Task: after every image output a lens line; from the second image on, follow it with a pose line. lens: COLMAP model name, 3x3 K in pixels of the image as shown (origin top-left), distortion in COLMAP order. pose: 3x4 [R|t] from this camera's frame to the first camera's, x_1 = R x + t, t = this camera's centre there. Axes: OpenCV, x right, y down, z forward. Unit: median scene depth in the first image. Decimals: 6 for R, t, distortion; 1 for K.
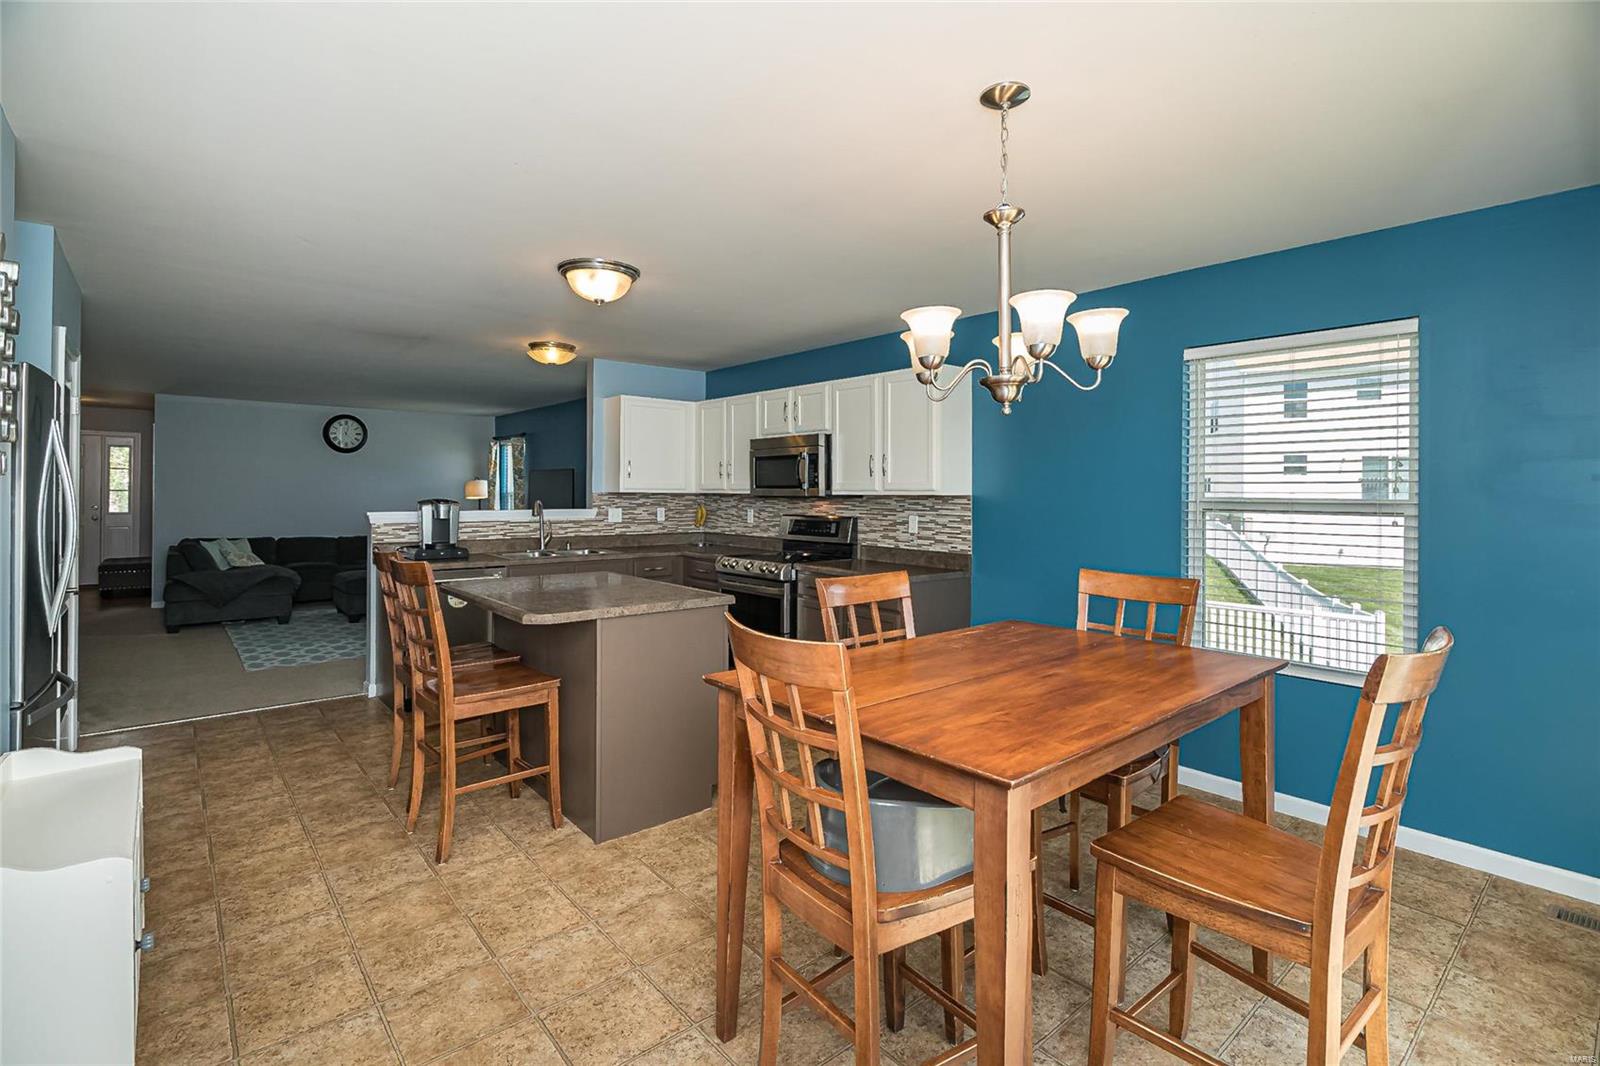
lens RADIAL K [[739.6, 0, 803.3], [0, 739.6, 492.6], [0, 0, 1]] dist [0.000834, 0.000244]
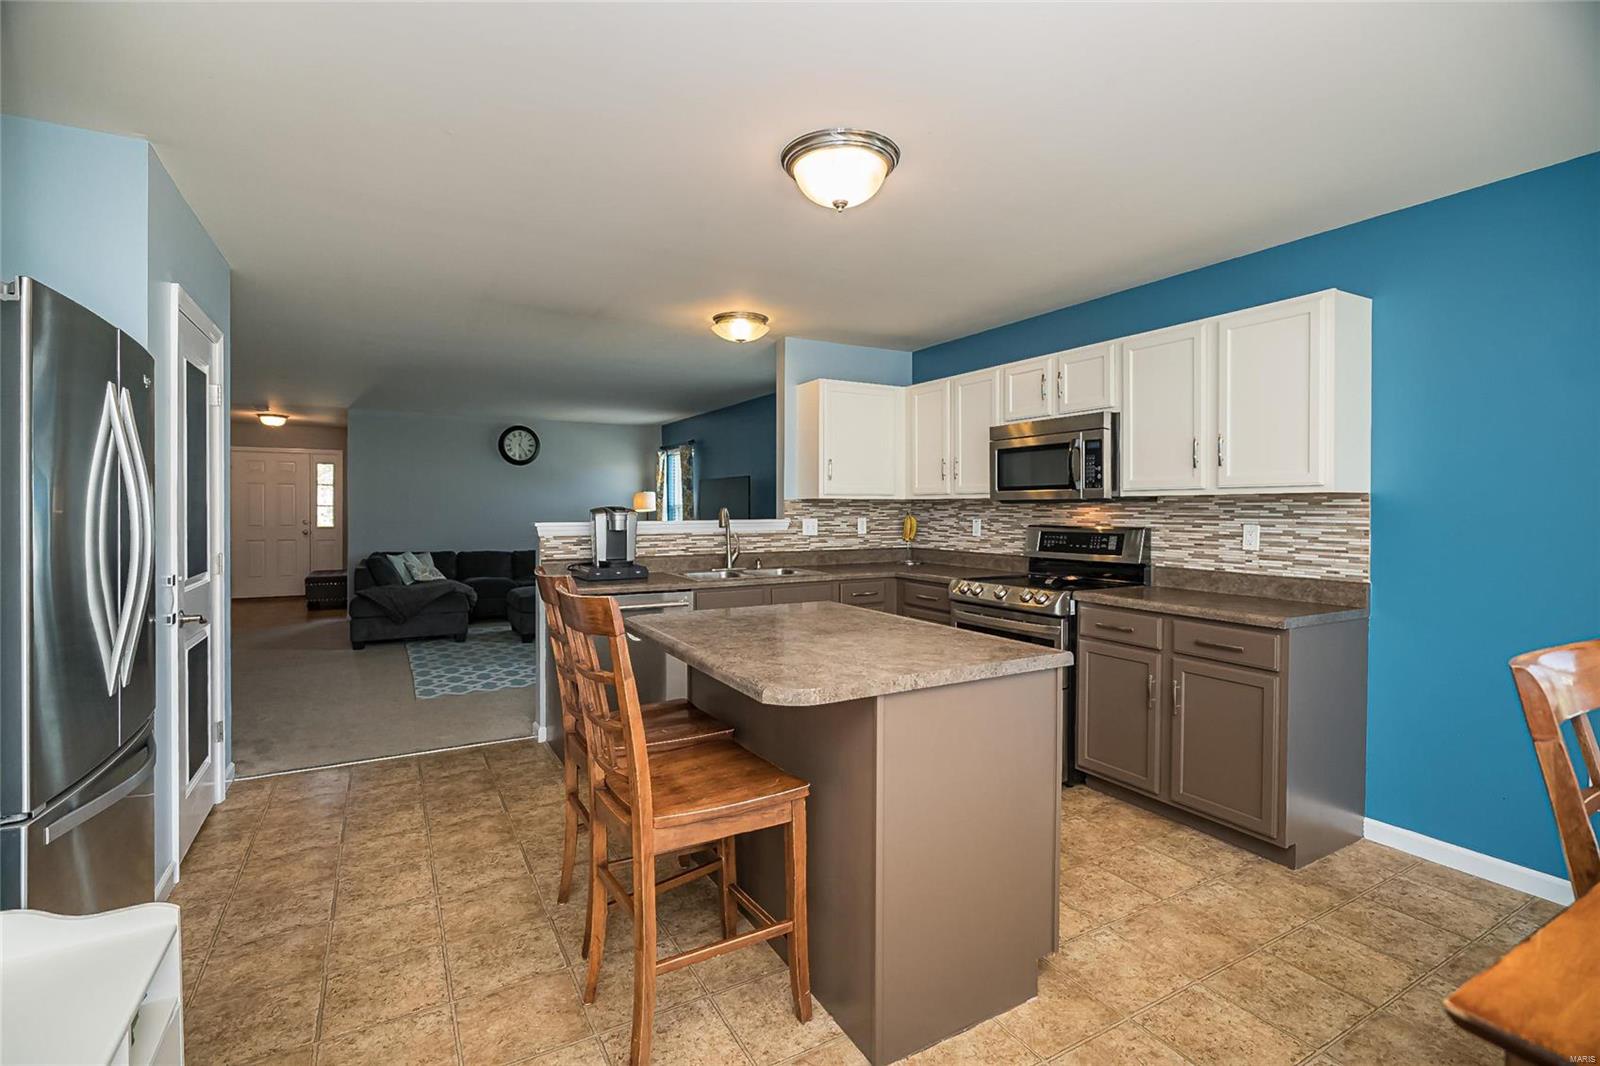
lens RADIAL K [[740.4, 0, 794.1], [0, 740.4, 508.1], [0, 0, 1]] dist [0.000822, 0.000312]
pose [[0.978763, -0.007520, -0.204857, -0.118754], [0.007571, 0.999971, -0.000534, 0.011570], [0.204855, -0.001029, 0.978792, 0.218273]]
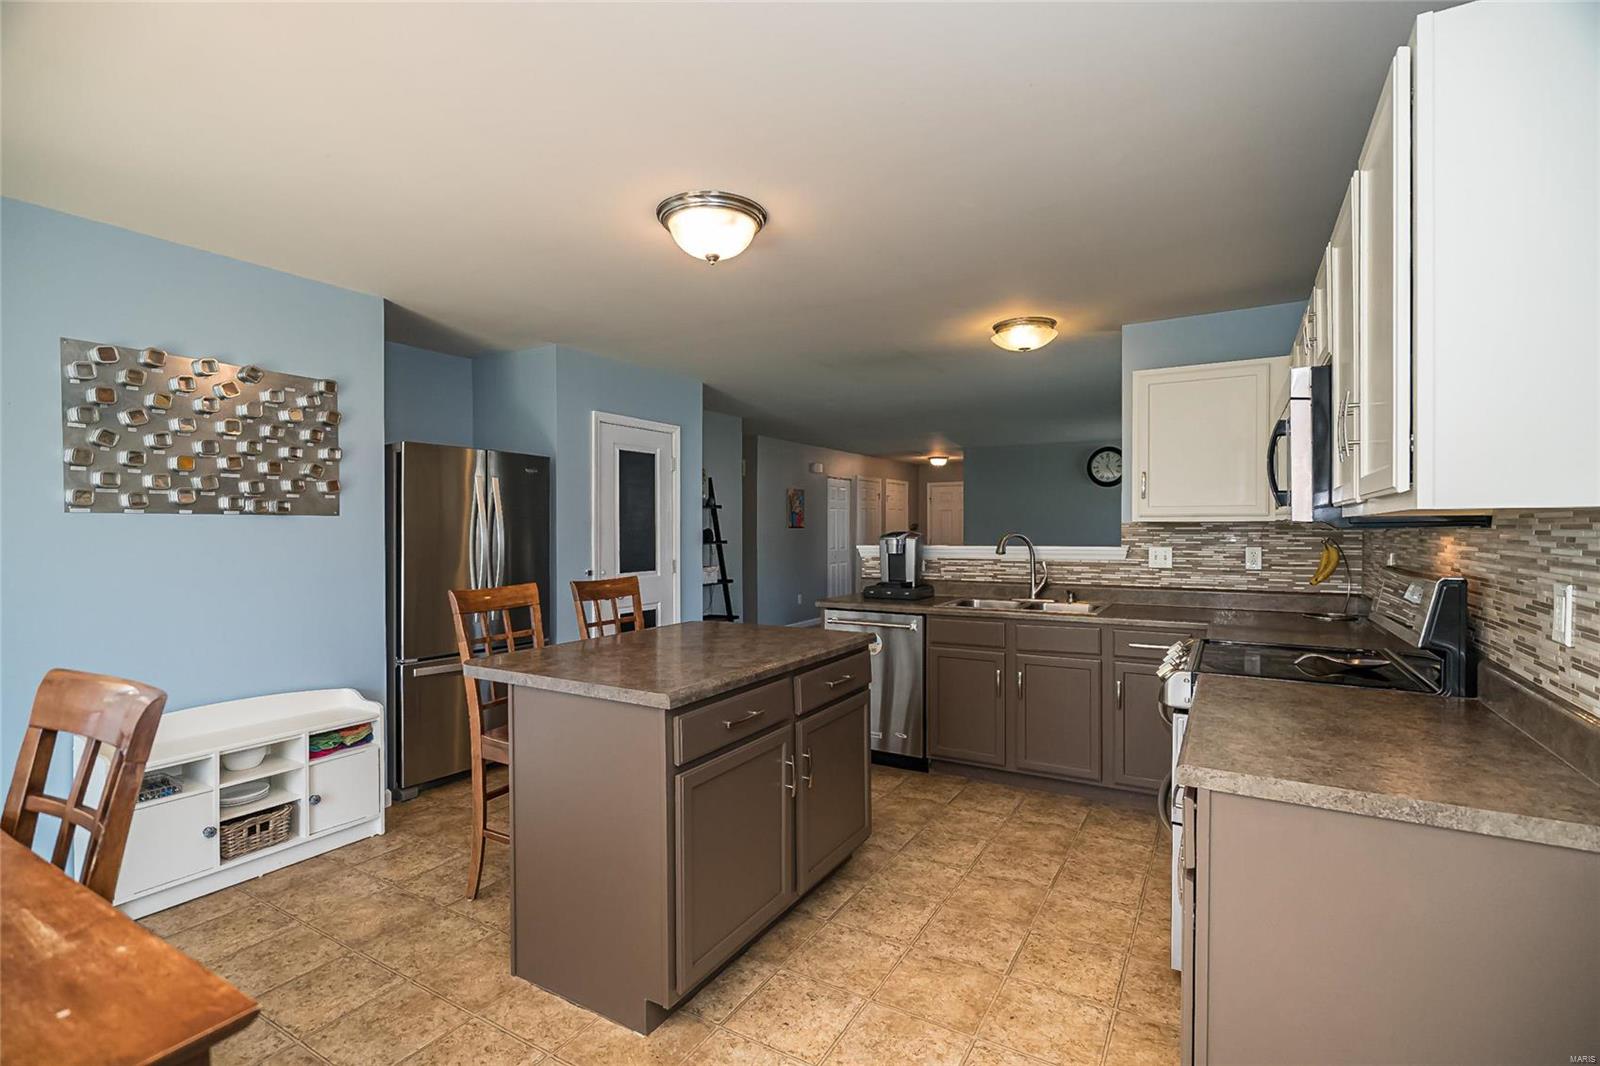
lens RADIAL K [[739.1, 0, 800.0], [0, 739.1, 533.0], [0, 0, 1]] dist [-0.000219, 0.000042]
pose [[0.325023, -0.001851, -0.945704, 0.299837], [0.004259, 0.999991, -0.000494, 0.009843], [0.945697, -0.003868, 0.325028, 0.568066]]
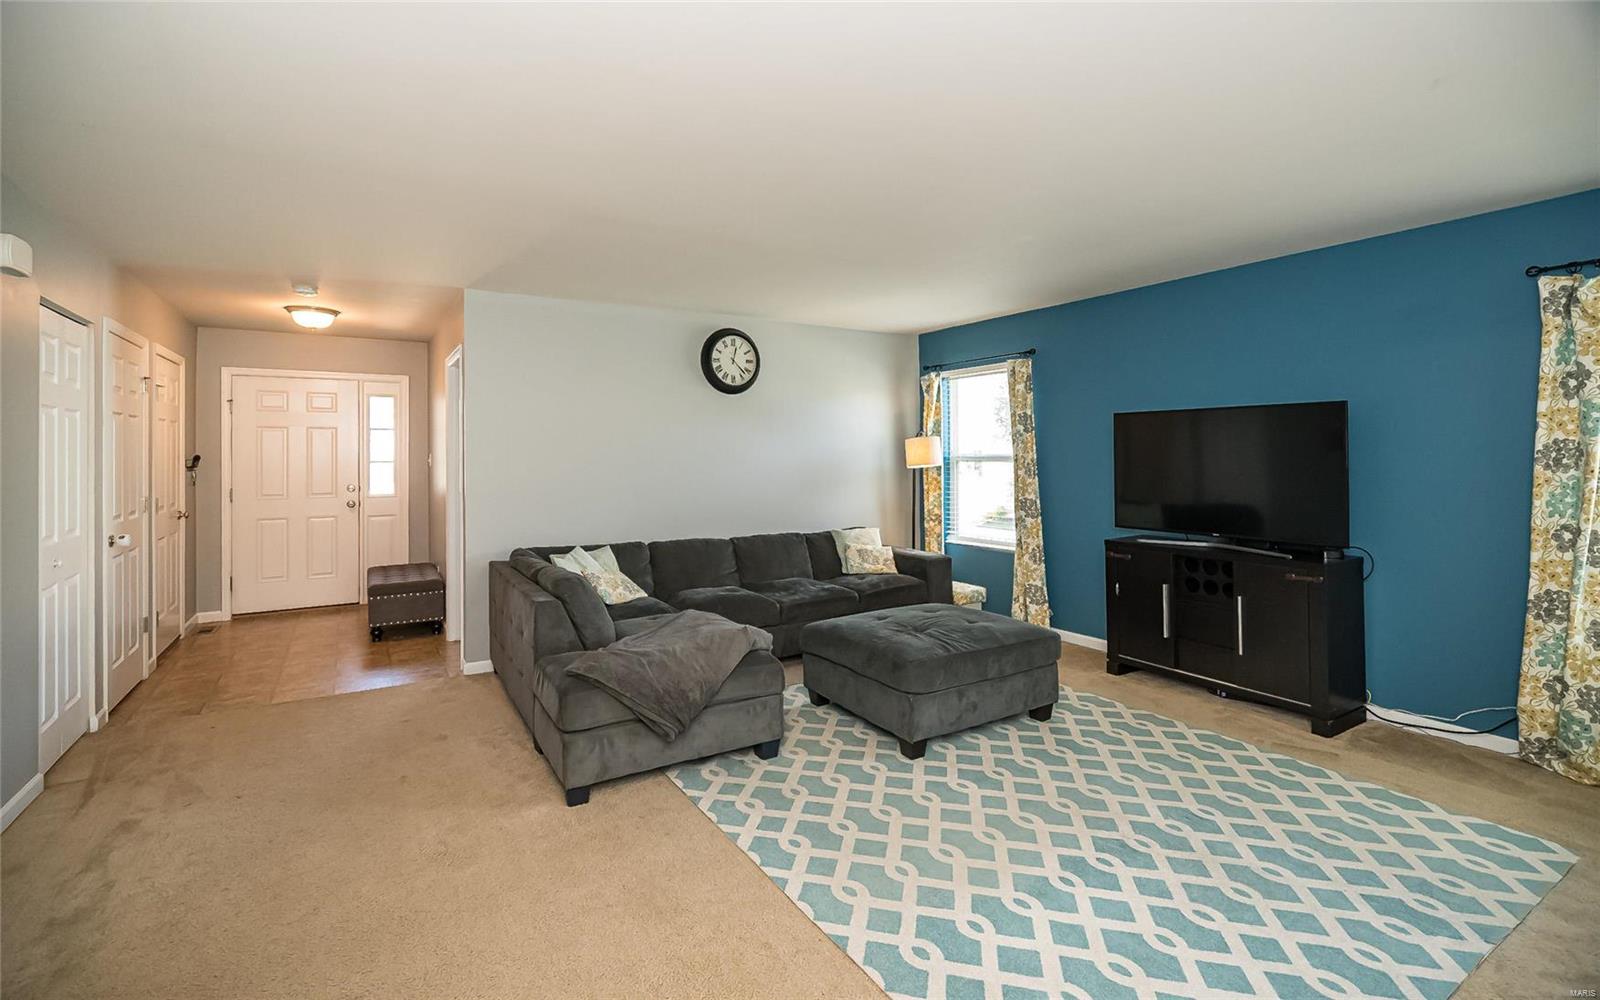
lens RADIAL K [[708.9, 0, 796.7], [0, 708.9, 453.1], [0, 0, 1]] dist [-0.016552, -0.000571]
pose [[0.987550, -0.013876, -0.156692, -0.889792], [0.013679, 0.999904, -0.002334, -0.008410], [0.156709, 0.000161, 0.987645, 0.839704]]
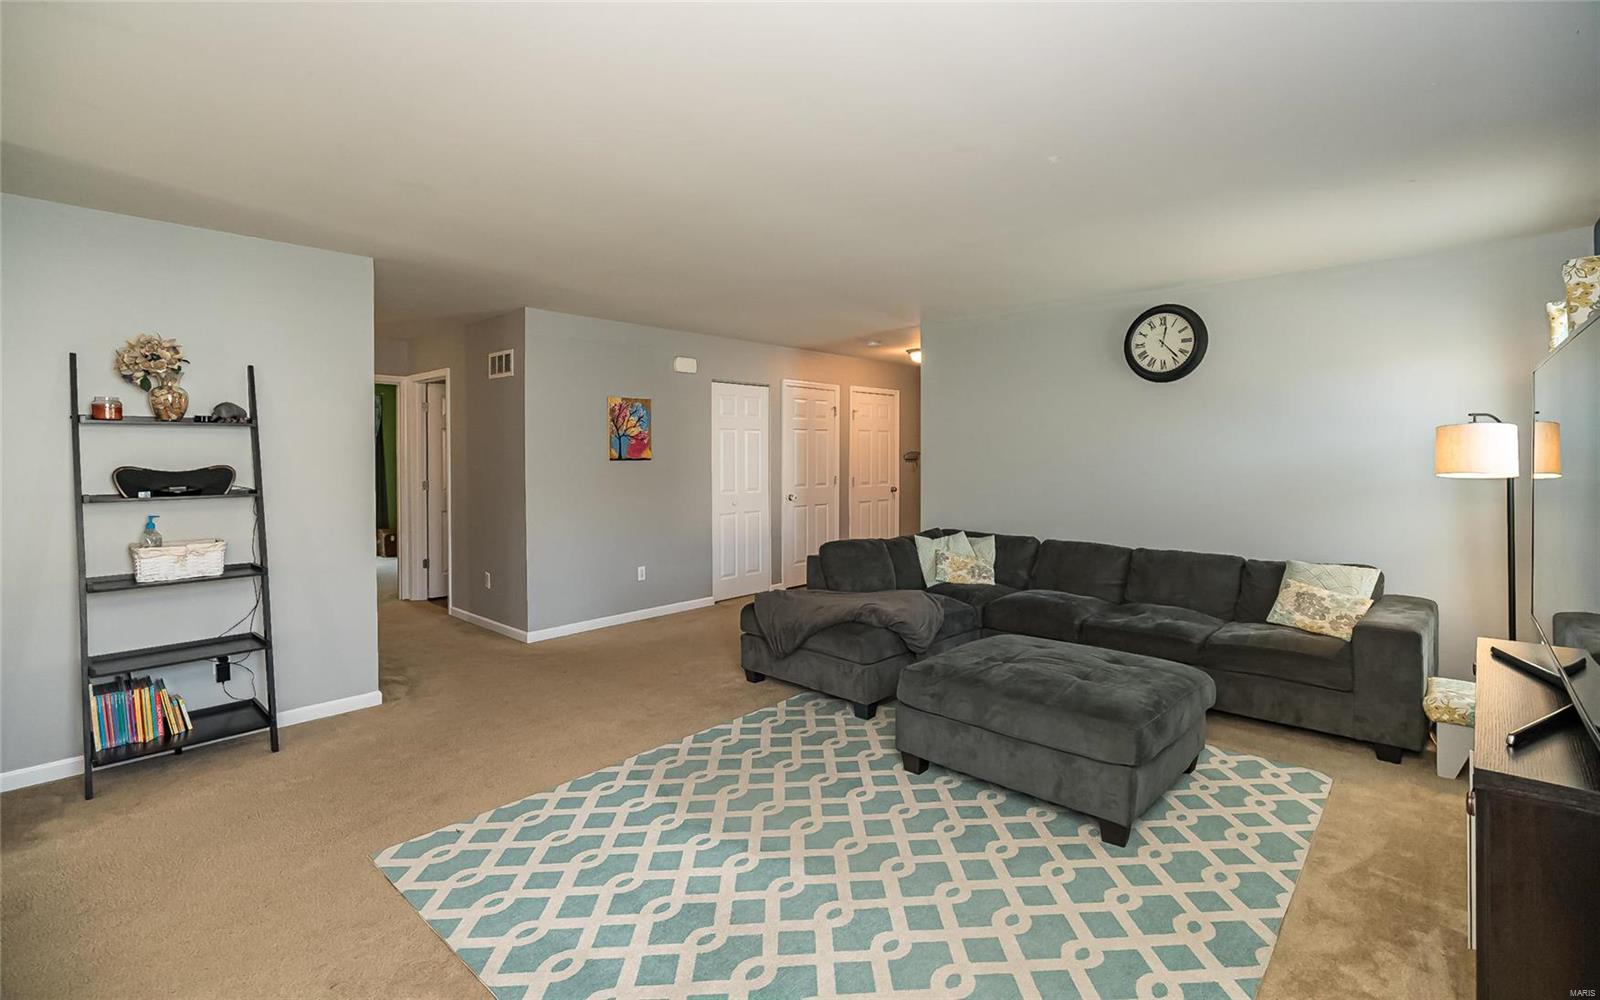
lens RADIAL K [[708.9, 0, 796.7], [0, 708.9, 453.1], [0, 0, 1]] dist [-0.016552, -0.000571]
pose [[0.112600, -0.007873, -0.993609, -0.321003], [0.003839, 0.999965, -0.007488, -0.005325], [0.993633, -0.002971, 0.112626, 1.295578]]
